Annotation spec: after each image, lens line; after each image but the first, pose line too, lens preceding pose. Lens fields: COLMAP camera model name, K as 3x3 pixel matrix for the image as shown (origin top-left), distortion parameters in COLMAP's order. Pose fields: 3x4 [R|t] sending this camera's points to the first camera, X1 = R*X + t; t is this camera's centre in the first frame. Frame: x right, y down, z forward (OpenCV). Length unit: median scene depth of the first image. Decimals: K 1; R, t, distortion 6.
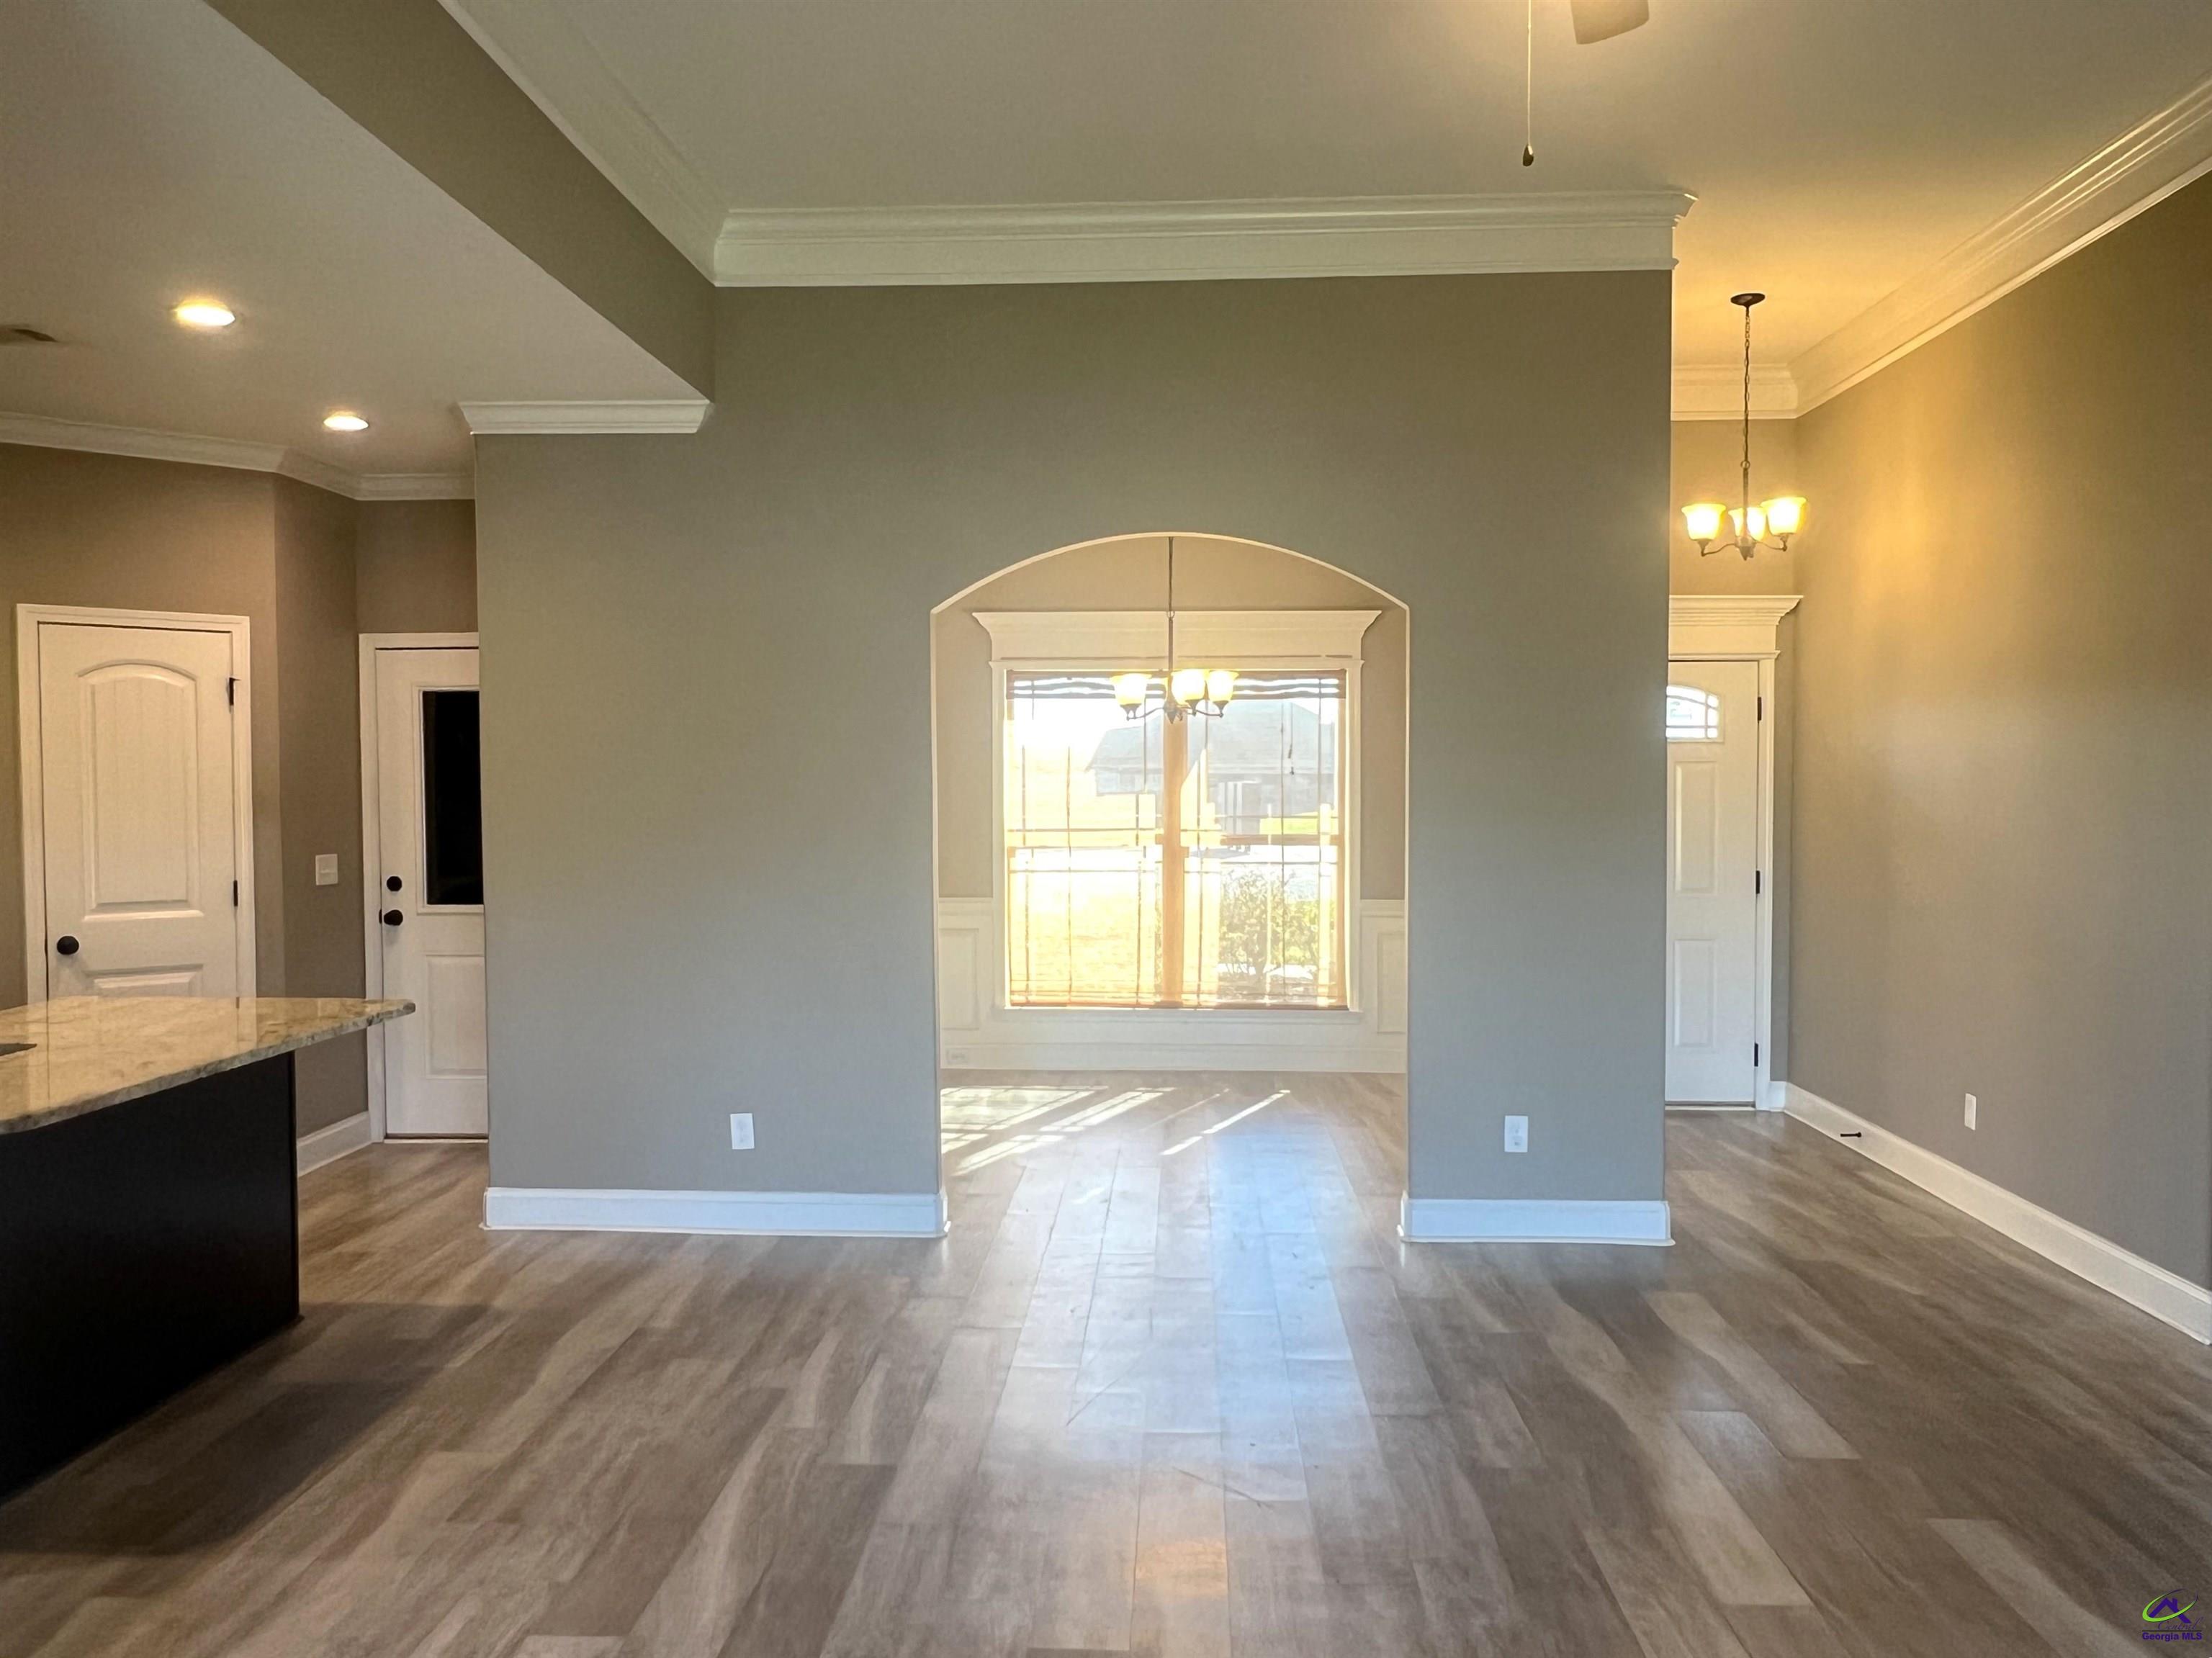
lens RADIAL K [[1677.6, 0, 1094.0], [0, 1677.6, 827.9], [0, 0, 1]] dist [0.067814, -0.079614]
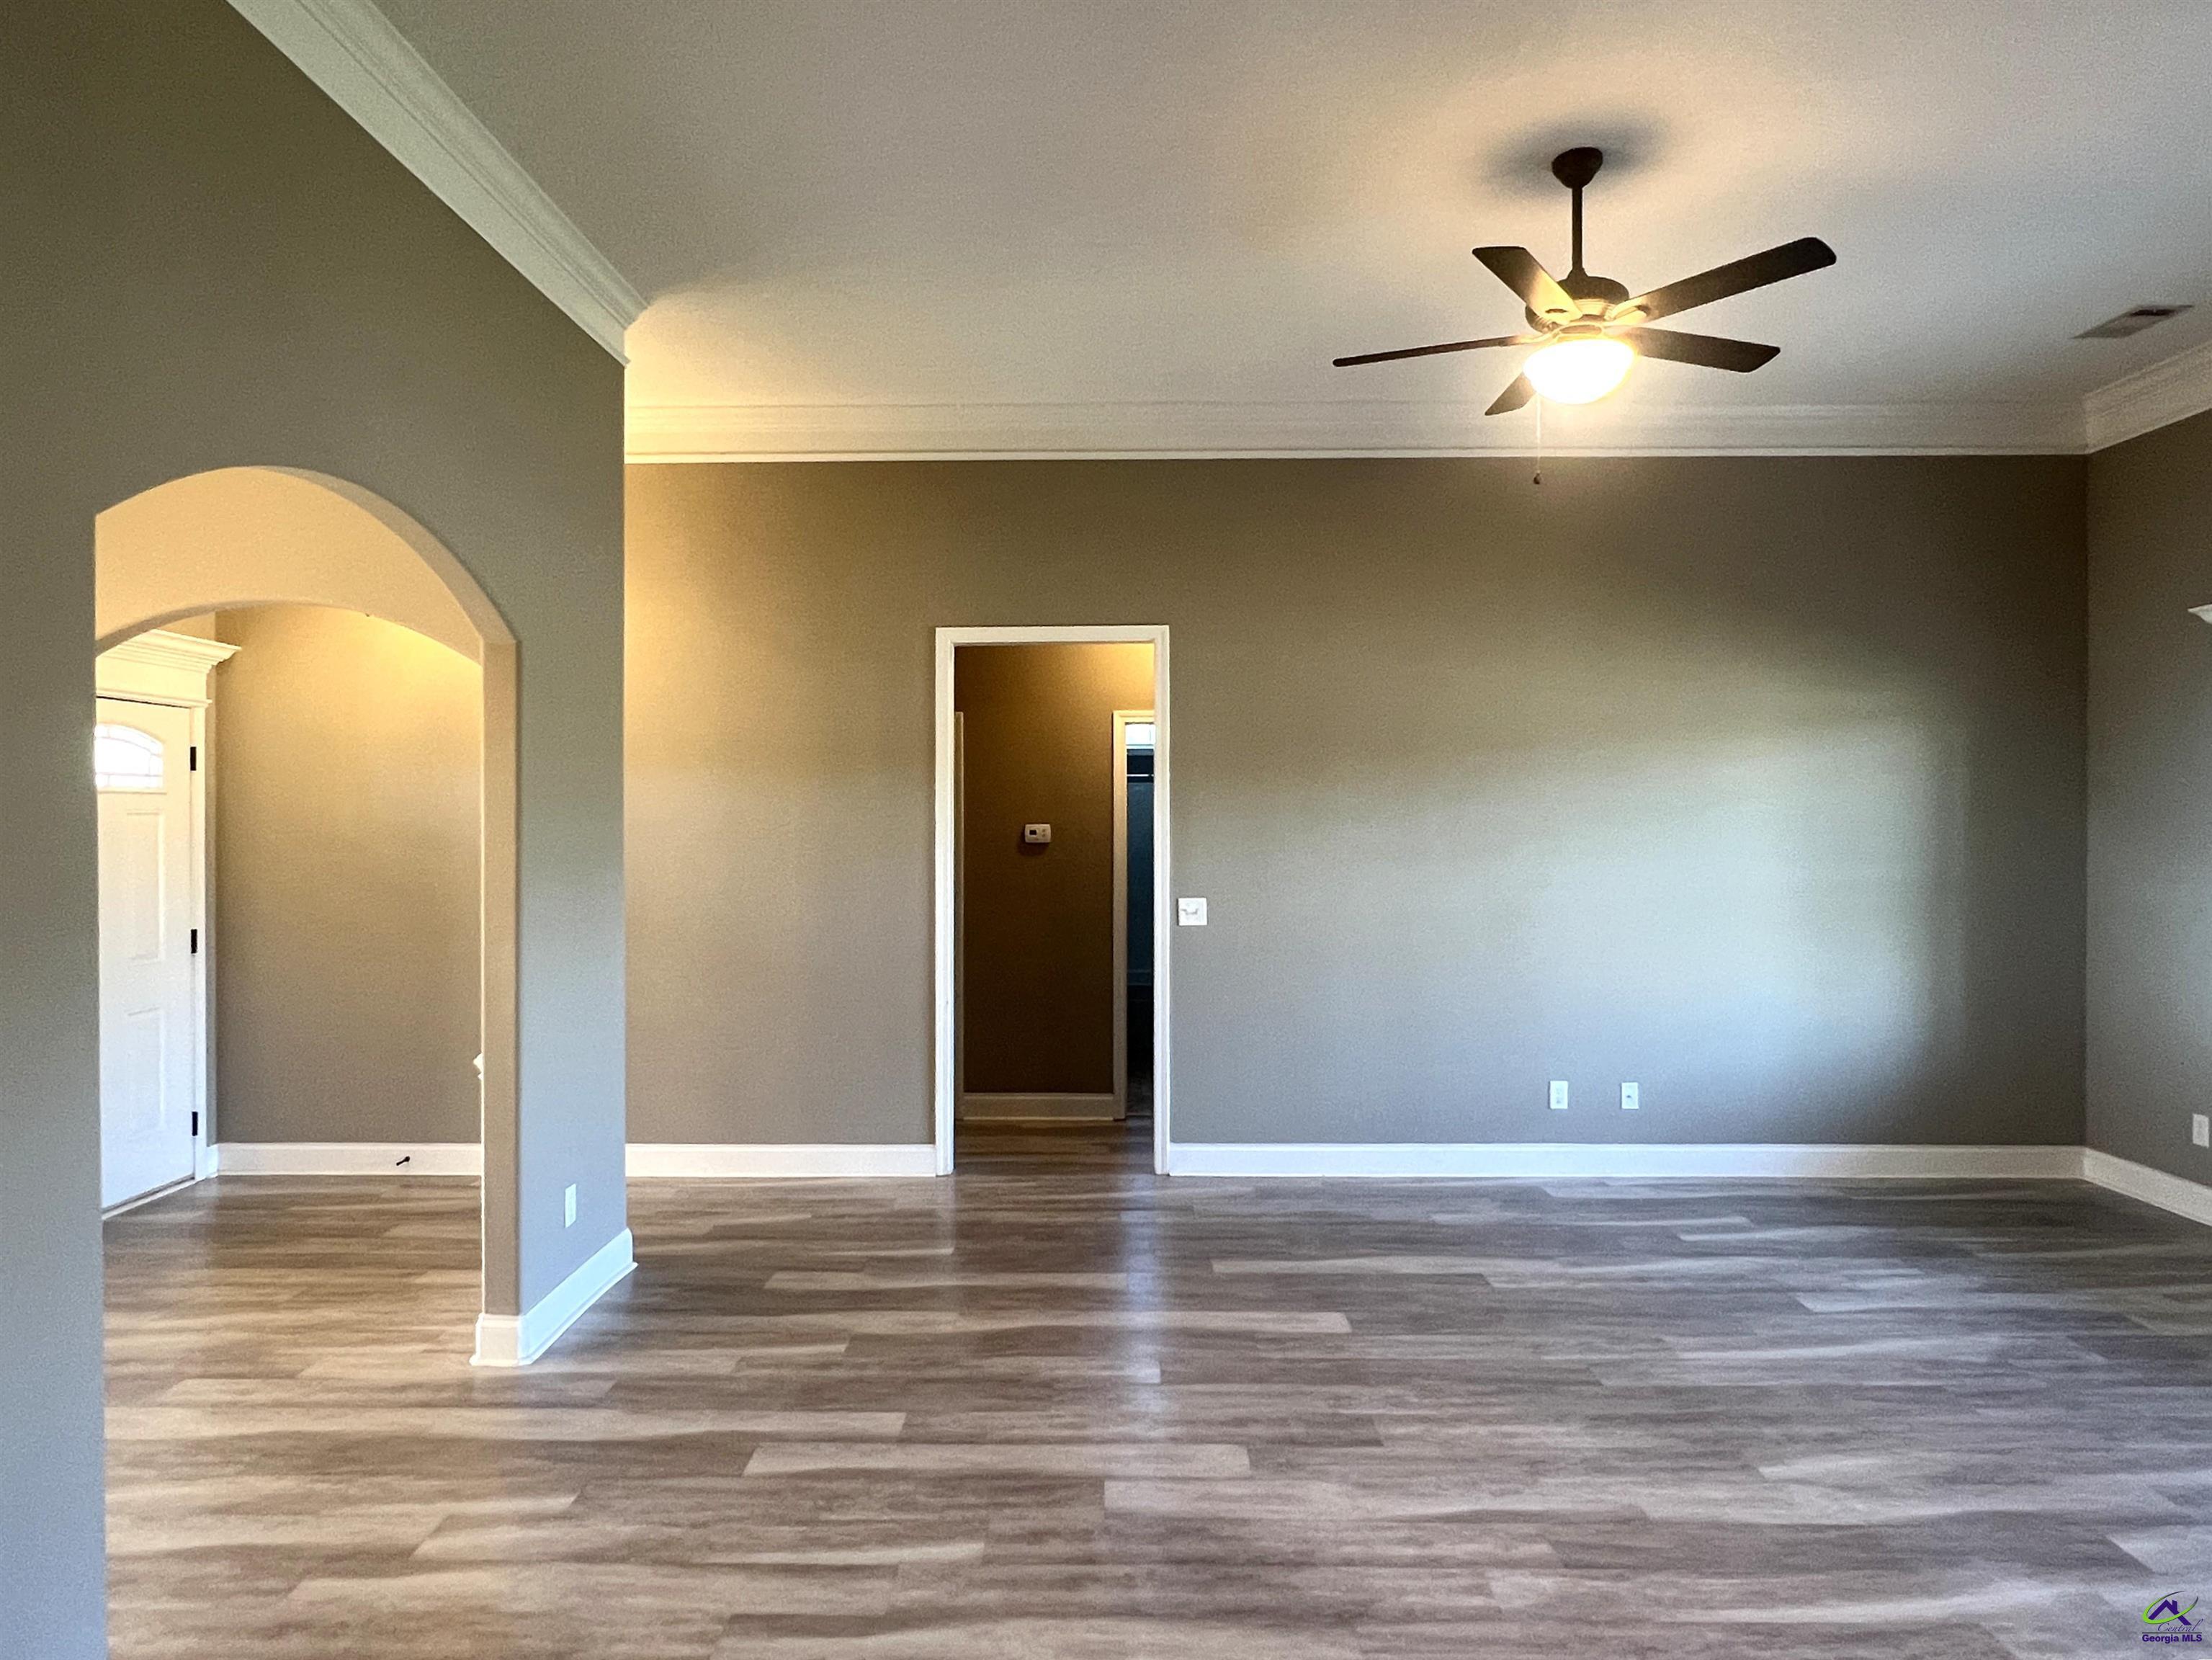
lens RADIAL K [[1314.5, 0, 1092.2], [0, 1314.5, 837.2], [0, 0, 1]] dist [-0.000393, -0.003681]
pose [[-0.042813, -0.012487, 0.999005, -0.366827], [0.030504, 0.999439, 0.013800, -0.021353], [-0.998617, 0.031065, -0.042408, 0.531436]]
